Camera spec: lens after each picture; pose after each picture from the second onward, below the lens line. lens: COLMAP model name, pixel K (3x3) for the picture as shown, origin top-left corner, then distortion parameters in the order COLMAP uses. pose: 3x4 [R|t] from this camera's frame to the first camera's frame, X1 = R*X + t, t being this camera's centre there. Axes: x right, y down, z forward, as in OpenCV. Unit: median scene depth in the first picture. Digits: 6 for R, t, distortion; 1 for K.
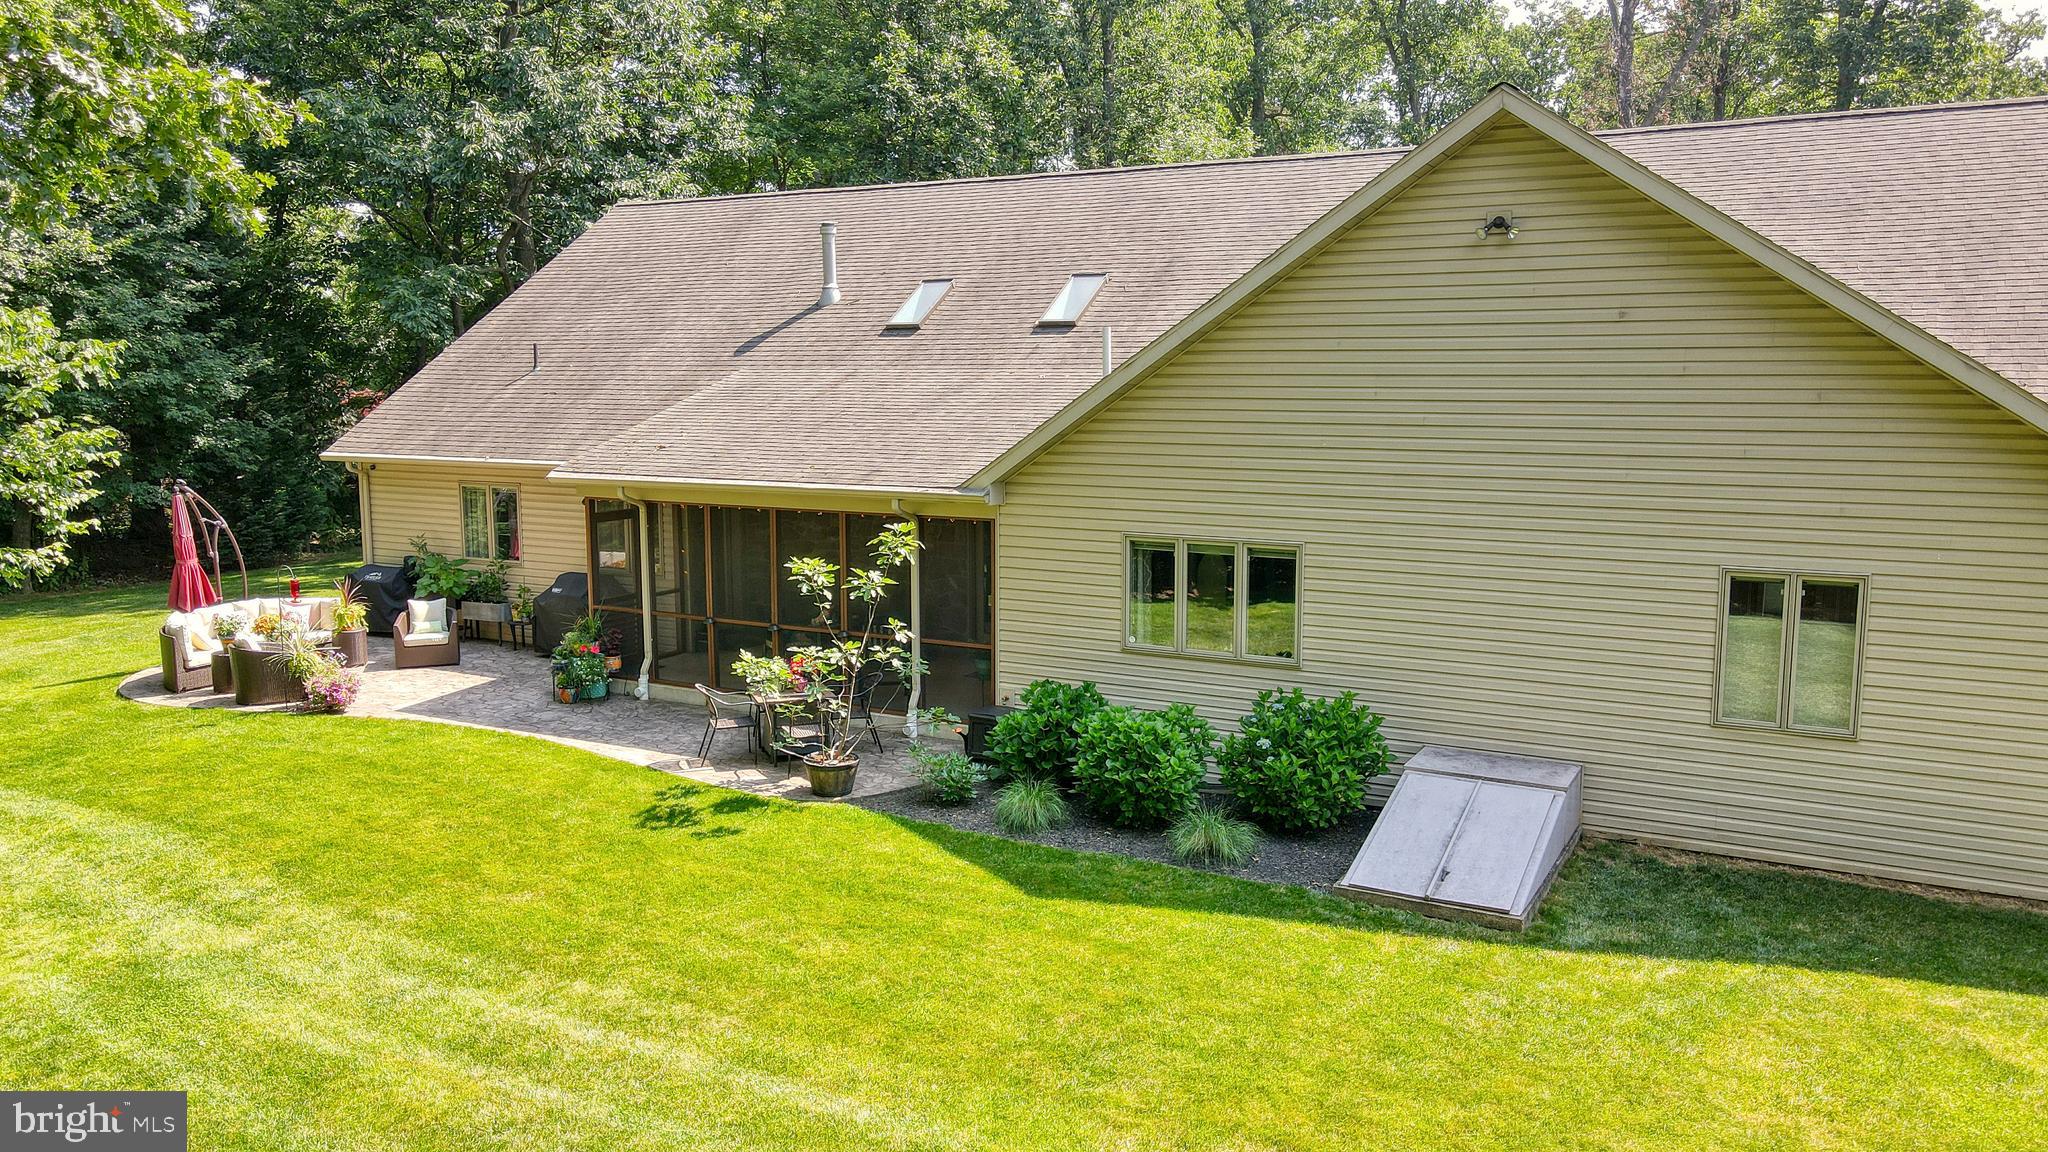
lens RADIAL K [[1515.5, 0, 1024.0], [0, 1515.5, 576.0], [0, 0, 1]] dist [0.001820, 0.017650]
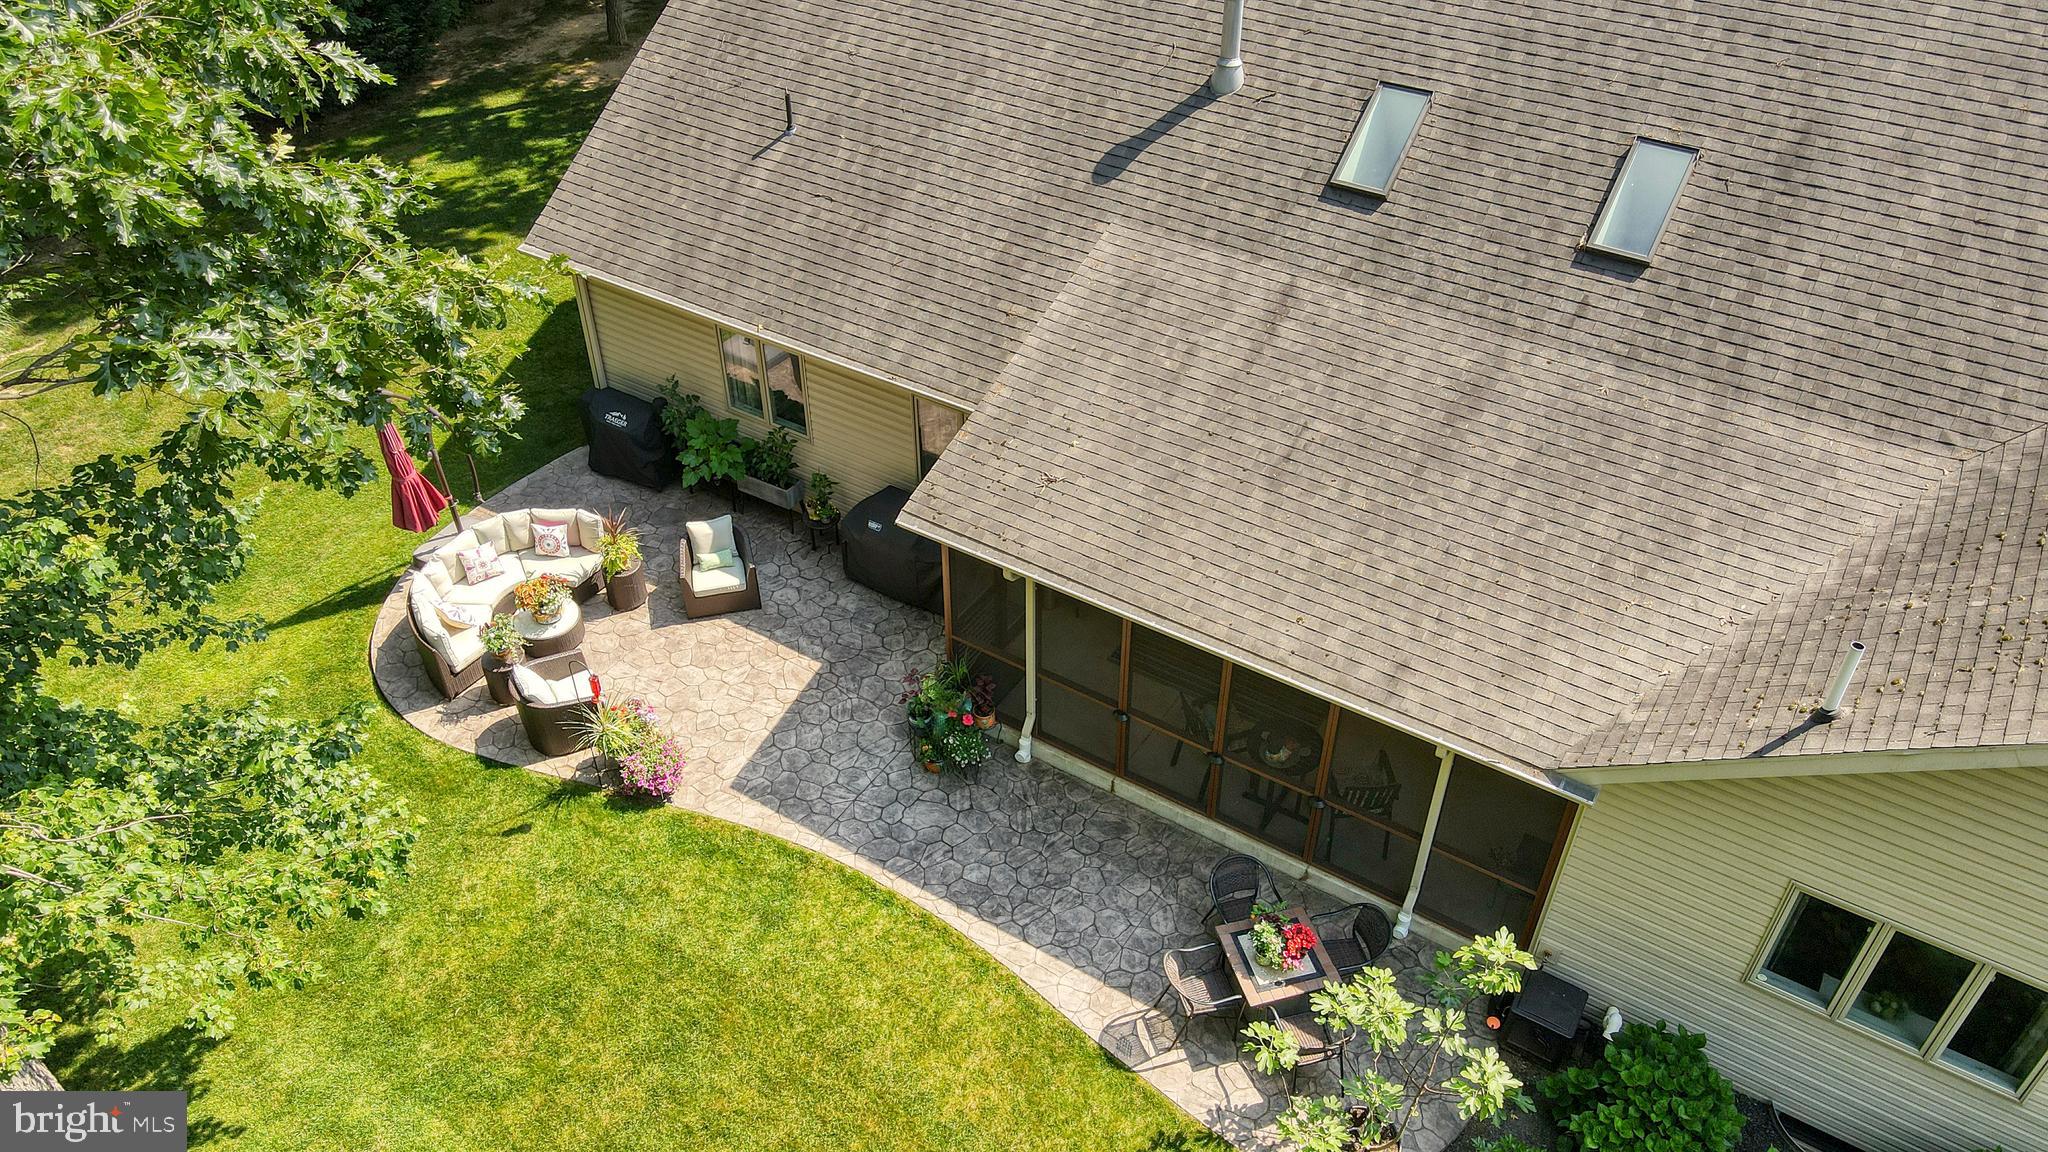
lens RADIAL K [[1515.5, 0, 1024.0], [0, 1515.5, 576.0], [0, 0, 1]] dist [0.001820, 0.017650]
pose [[0.998235, 0.037477, -0.046071, -0.277906], [-0.007561, 0.849643, 0.527305, -0.543603], [0.058906, -0.526026, 0.848426, 0.469998]]
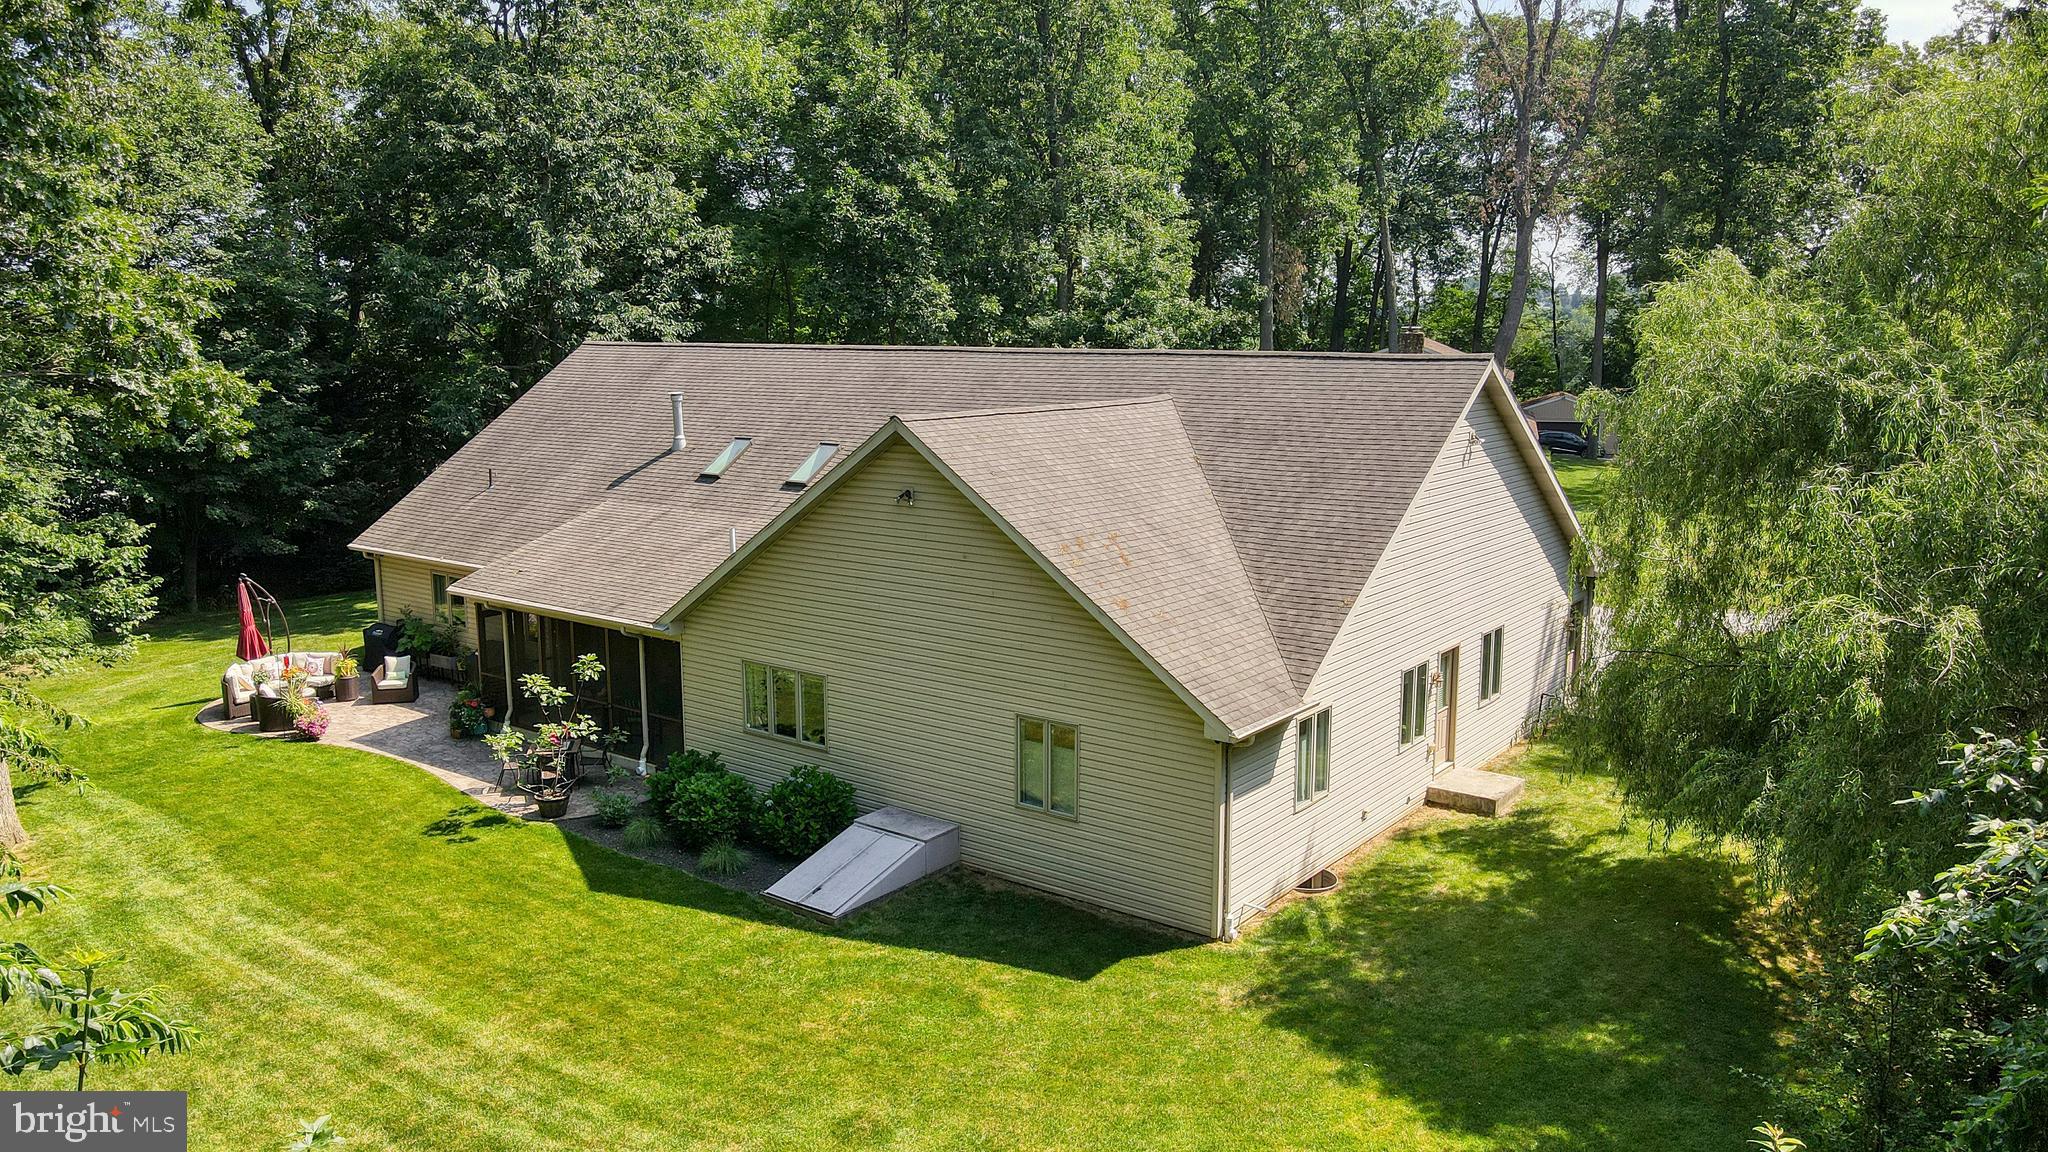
lens RADIAL K [[1515.5, 0, 1024.0], [0, 1515.5, 576.0], [0, 0, 1]] dist [0.001820, 0.017650]
pose [[0.989817, 0.023941, -0.140318, 0.603284], [-0.018786, 0.999103, 0.037947, -0.188132], [0.141101, -0.034925, 0.989379, -0.544737]]
